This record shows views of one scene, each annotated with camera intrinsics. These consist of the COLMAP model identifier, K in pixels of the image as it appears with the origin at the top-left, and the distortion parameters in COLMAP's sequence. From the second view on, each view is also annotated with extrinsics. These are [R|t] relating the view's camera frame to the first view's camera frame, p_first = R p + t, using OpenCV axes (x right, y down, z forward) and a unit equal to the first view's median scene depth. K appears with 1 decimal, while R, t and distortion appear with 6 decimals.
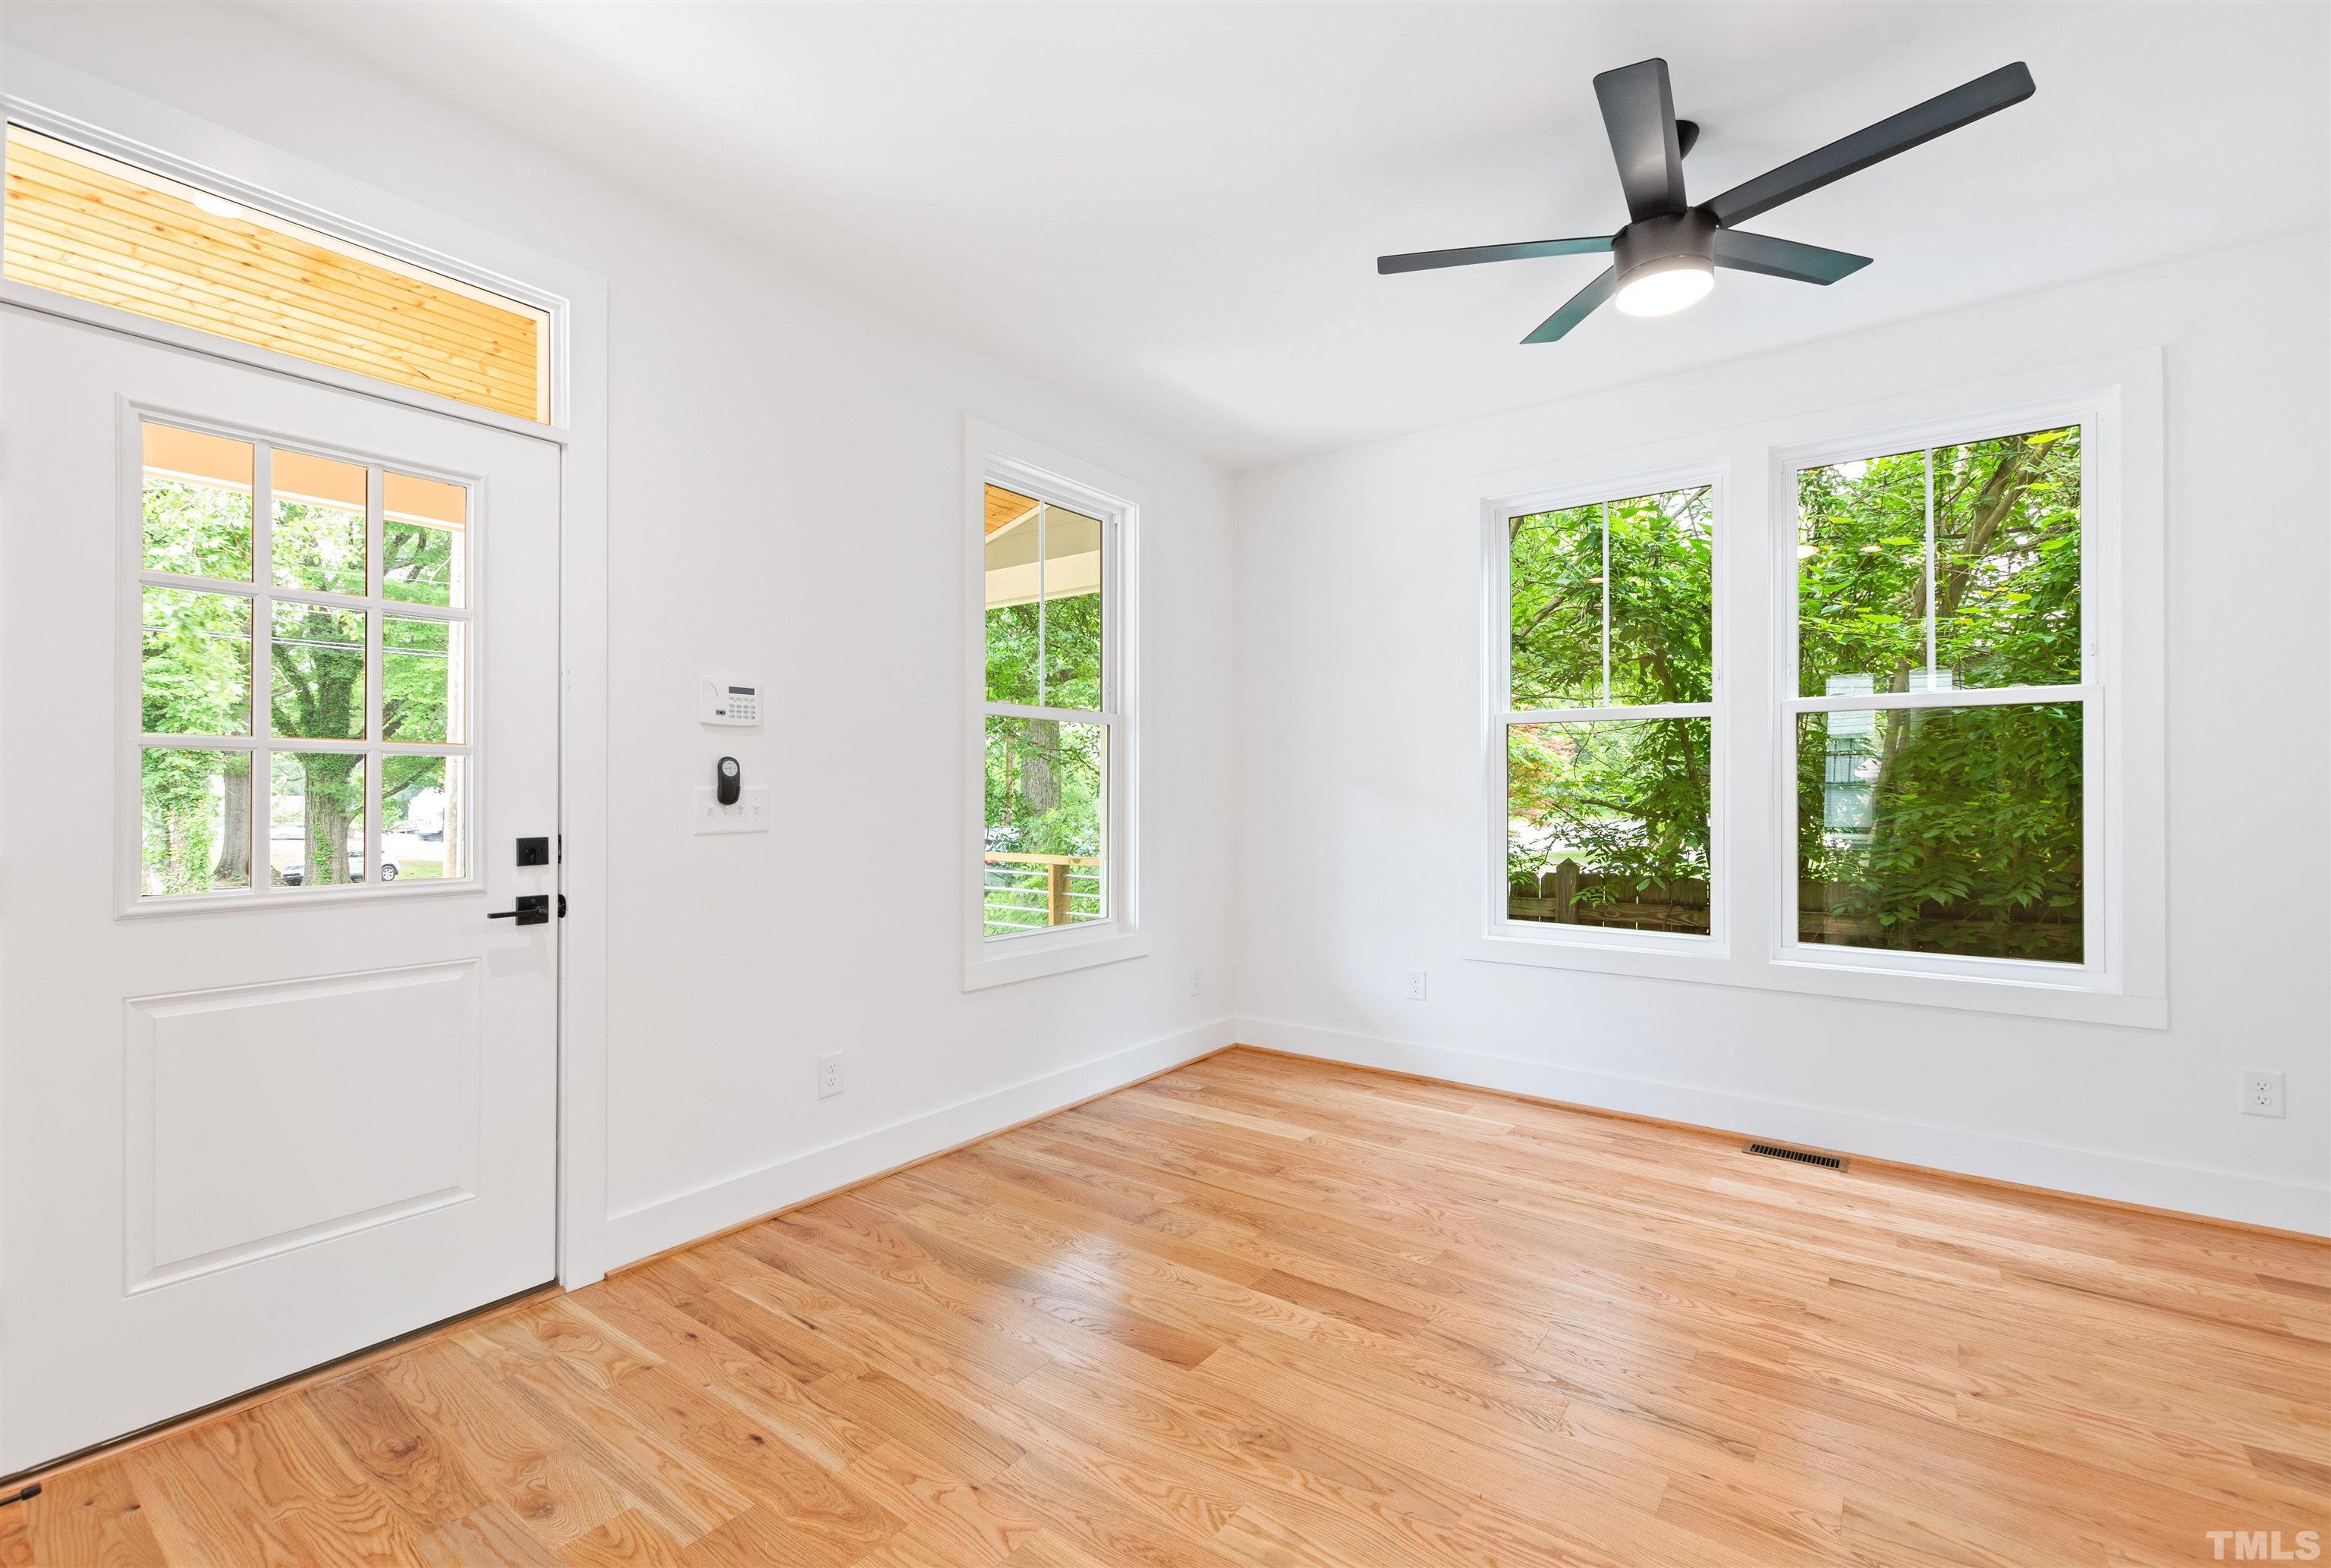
lens RADIAL K [[978.7, 0, 1165.5], [0, 978.7, 784.0], [0, 0, 1]] dist [-0.001698, -0.000469]
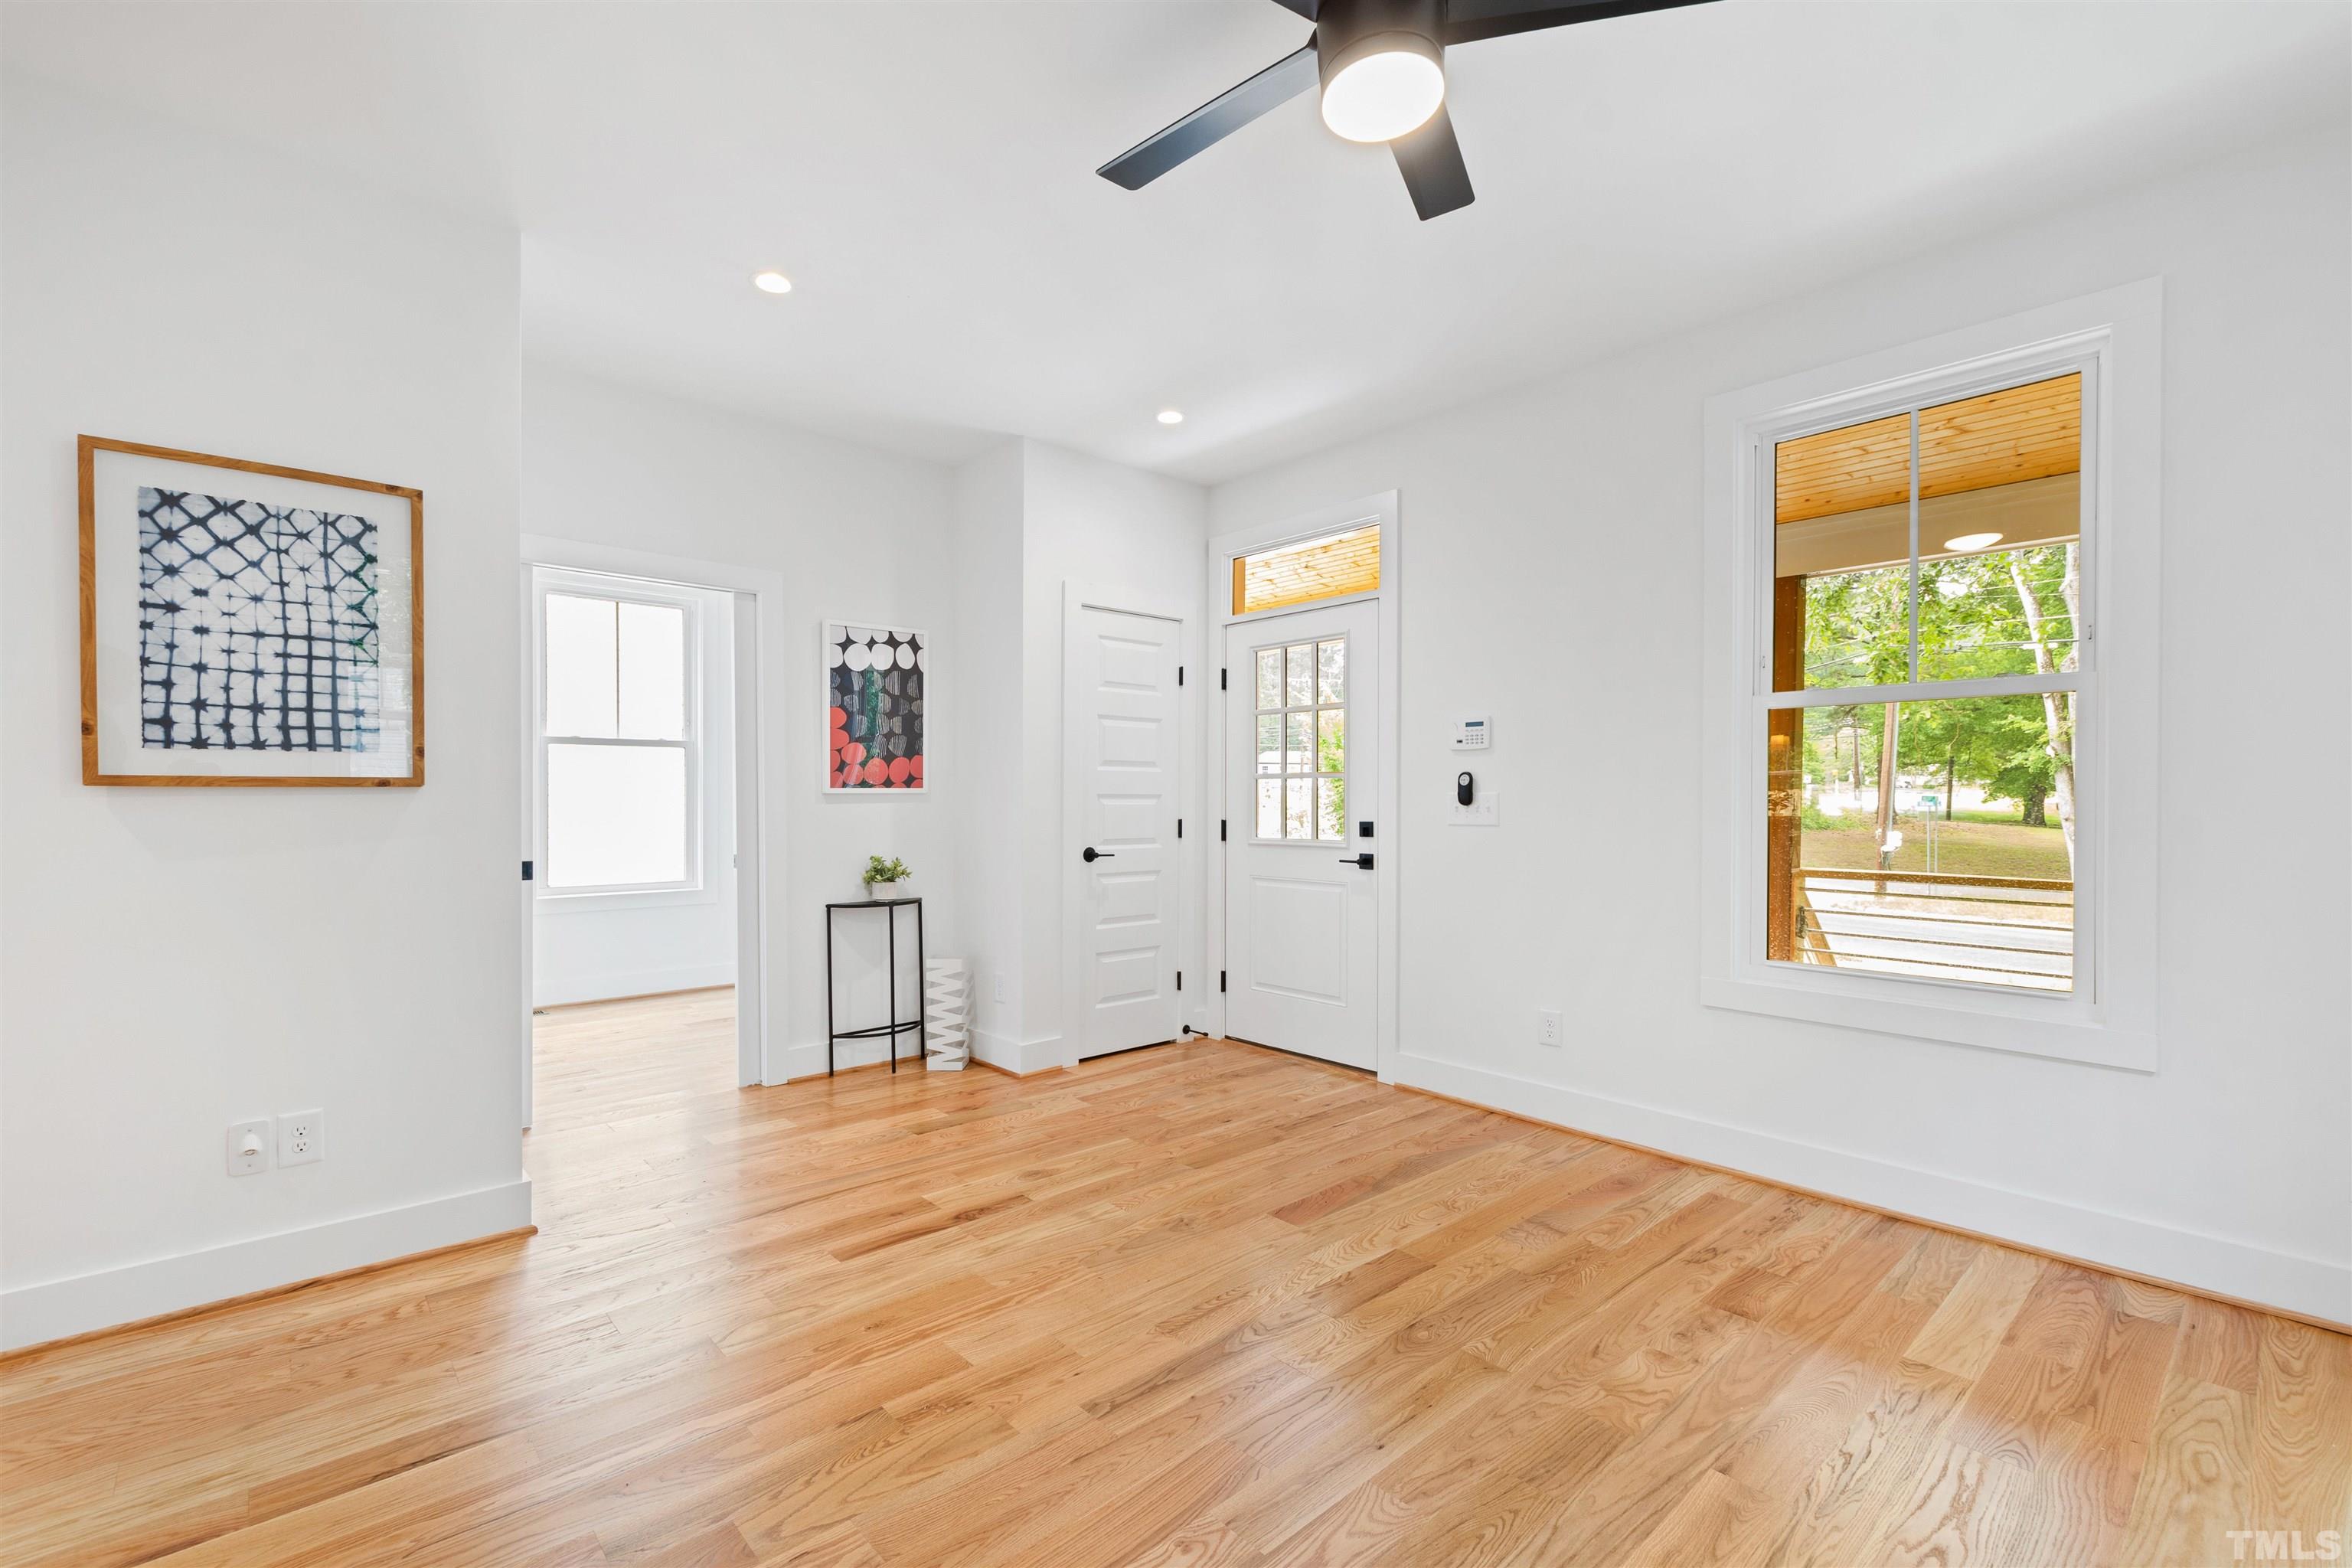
lens RADIAL K [[1047.9, 0, 1176.0], [0, 1047.9, 784.0], [0, 0, 1]] dist [-0.001519, -0.000199]
pose [[-0.188316, -0.015958, -0.981979, 1.119026], [0.005347, 0.999836, -0.017274, 0.014374], [0.982094, -0.008504, -0.188200, 0.857238]]
